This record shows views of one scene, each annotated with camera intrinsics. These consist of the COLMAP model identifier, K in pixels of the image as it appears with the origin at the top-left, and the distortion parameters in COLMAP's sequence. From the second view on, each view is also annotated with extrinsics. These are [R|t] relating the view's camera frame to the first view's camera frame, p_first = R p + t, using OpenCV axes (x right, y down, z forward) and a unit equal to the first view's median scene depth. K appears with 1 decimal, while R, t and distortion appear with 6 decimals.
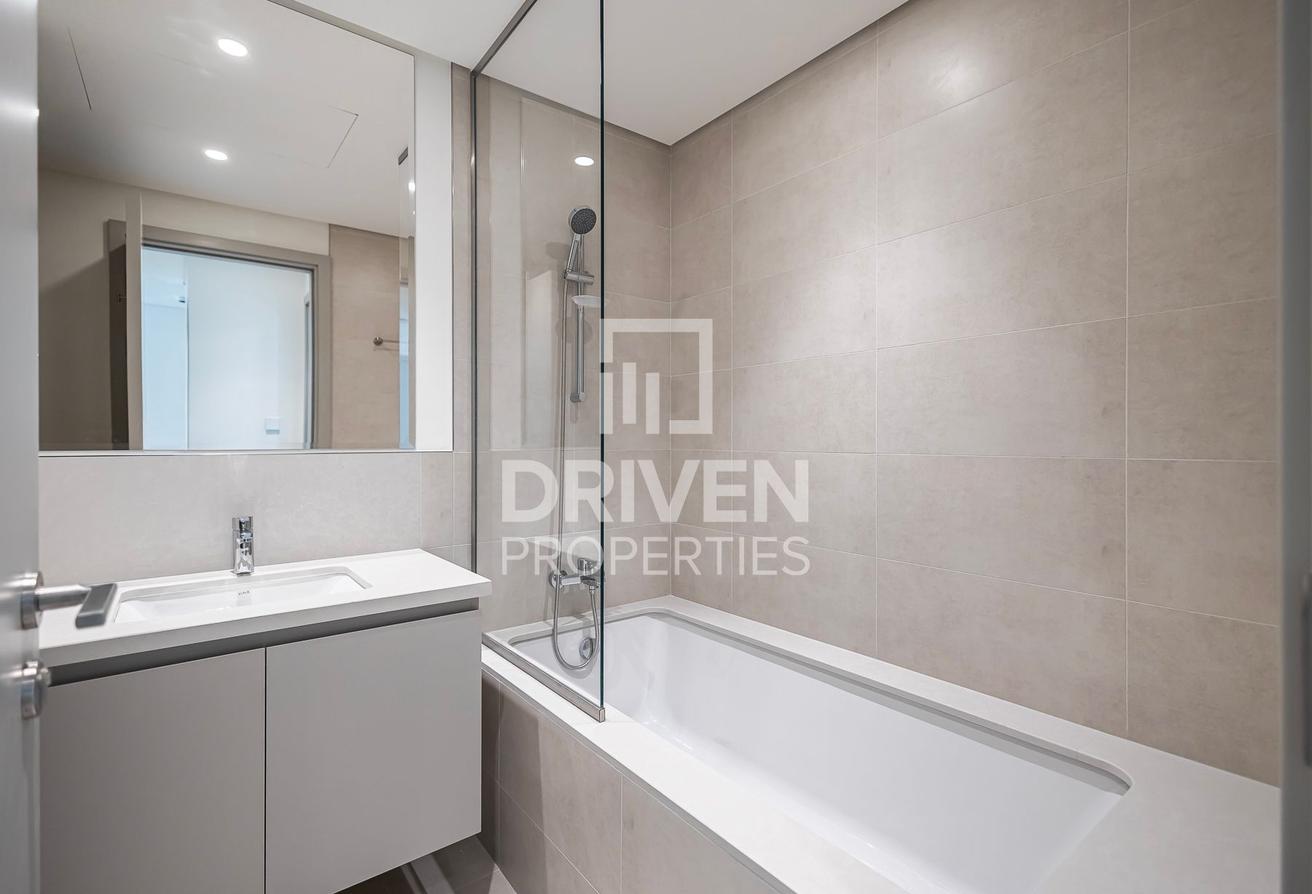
lens RADIAL K [[601.0, 0, 655.4], [0, 601.0, 451.1], [0, 0, 1]] dist [0.010671, 0.000272]
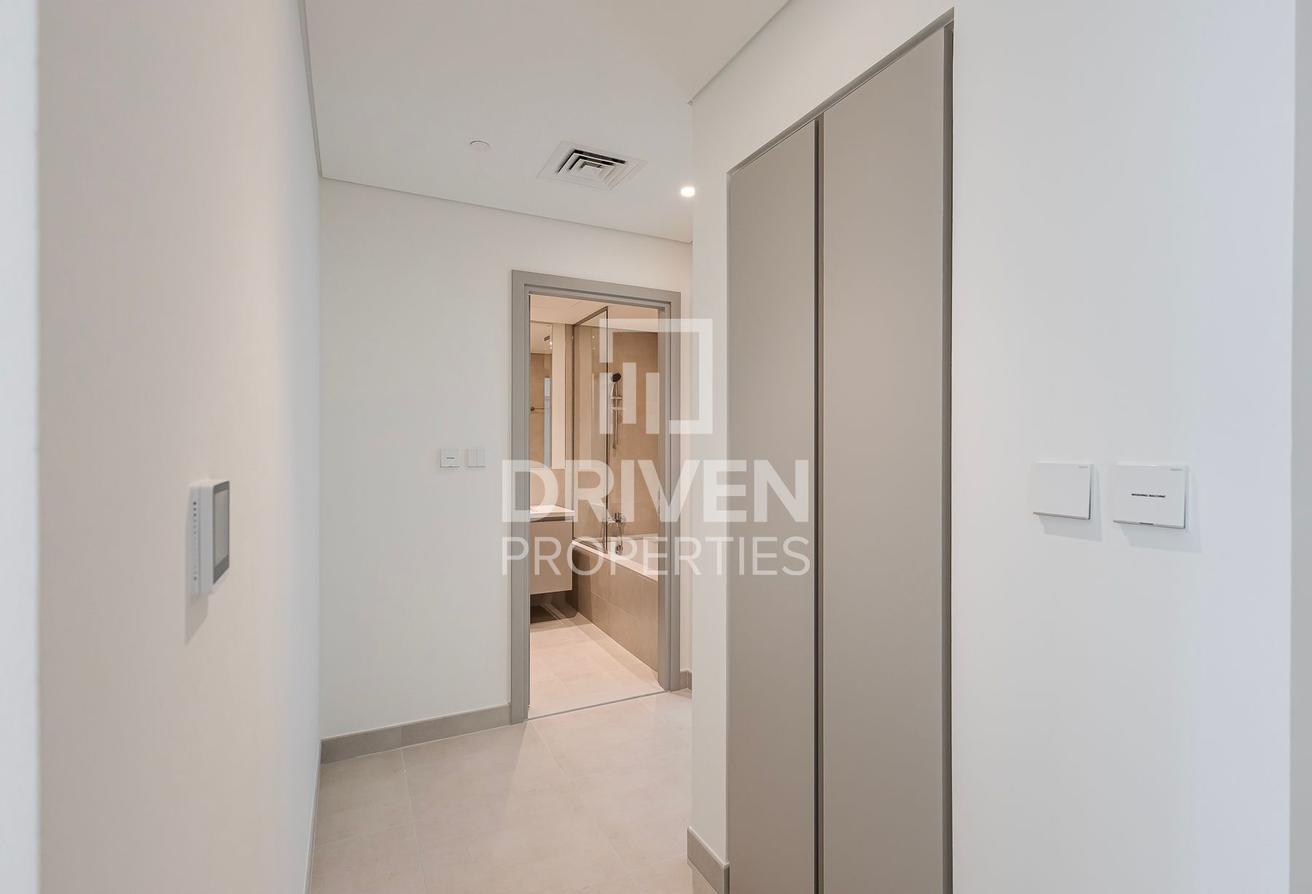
lens RADIAL K [[601.0, 0, 656.4], [0, 601.0, 448.6], [0, 0, 1]] dist [0.010671, 0.000272]
pose [[0.978143, 0.005297, -0.207866, 0.519822], [-0.007262, 0.999936, -0.008691, -0.062060], [0.207806, 0.010011, 0.978119, -1.283391]]
